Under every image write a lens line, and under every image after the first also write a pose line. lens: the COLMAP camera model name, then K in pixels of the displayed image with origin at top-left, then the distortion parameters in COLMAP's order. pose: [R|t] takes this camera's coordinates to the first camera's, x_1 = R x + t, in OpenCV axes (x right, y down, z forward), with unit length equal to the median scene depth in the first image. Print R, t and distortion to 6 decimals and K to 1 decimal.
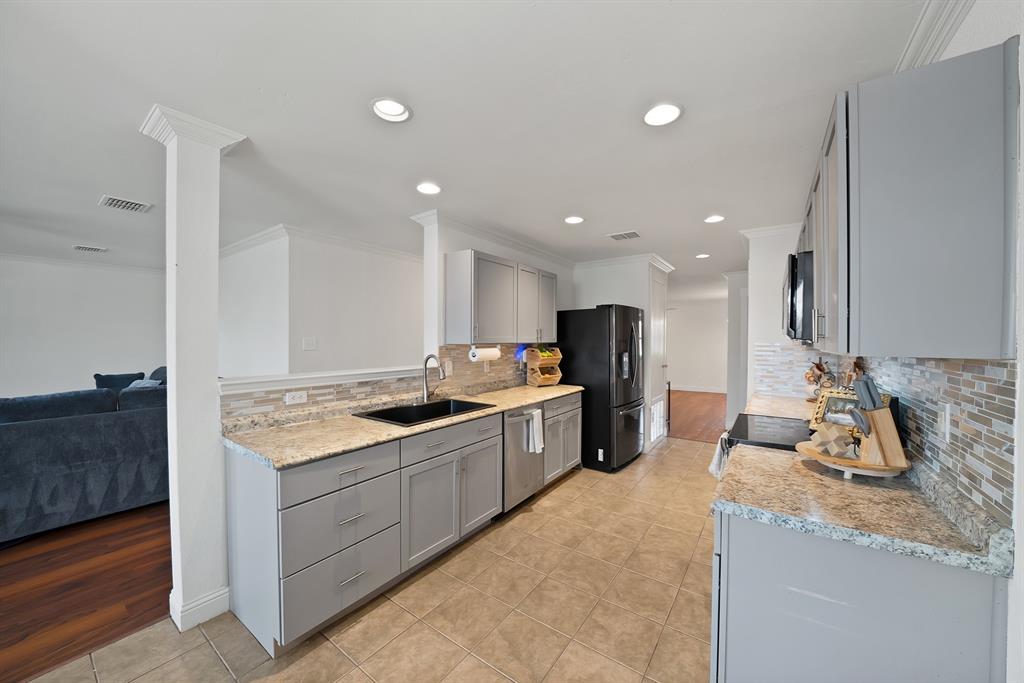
lens RADIAL K [[368.2, 0, 512.0], [0, 368.2, 341.5], [0, 0, 1]] dist [-0.019124, 0.000296]
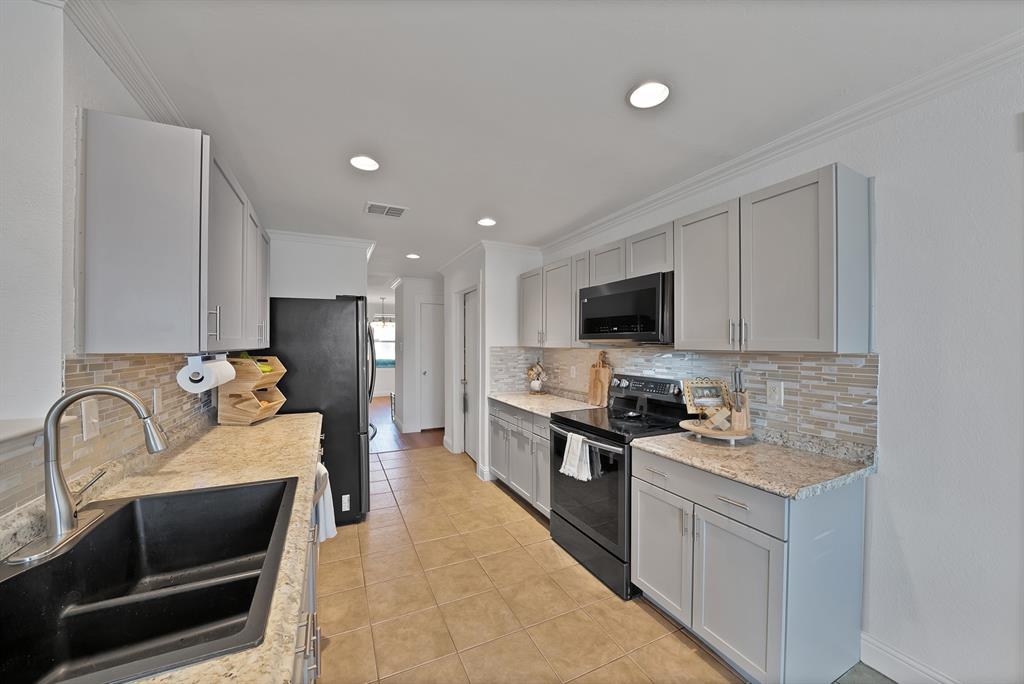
lens RADIAL K [[369.1, 0, 514.1], [0, 369.1, 346.1], [0, 0, 1]] dist [-0.020361, 0.000127]
pose [[0.478338, -0.003954, 0.878167, -0.301536], [0.004585, 0.999987, 0.002005, 0.000439], [-0.878164, 0.003068, 0.478350, 0.471382]]
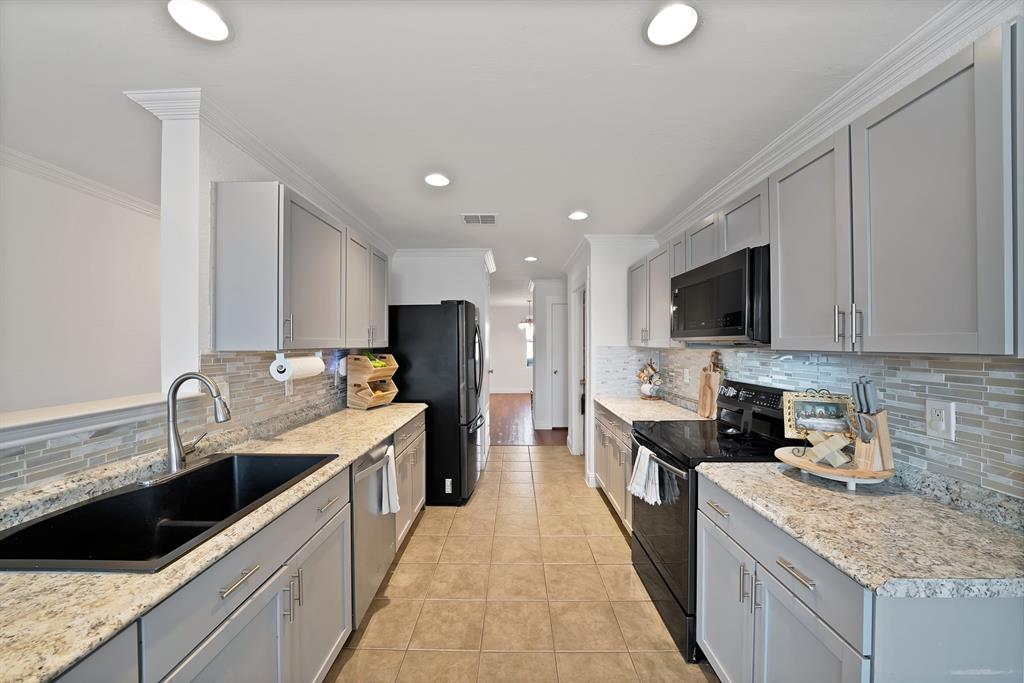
lens RADIAL K [[367.8, 0, 516.3], [0, 367.8, 344.2], [0, 0, 1]] dist [-0.027375, 0.003961]
pose [[0.813171, -0.002094, 0.582021, -0.136393], [0.005806, 0.999973, -0.004515, 0.002234], [-0.581996, 0.007051, 0.813161, 0.332511]]
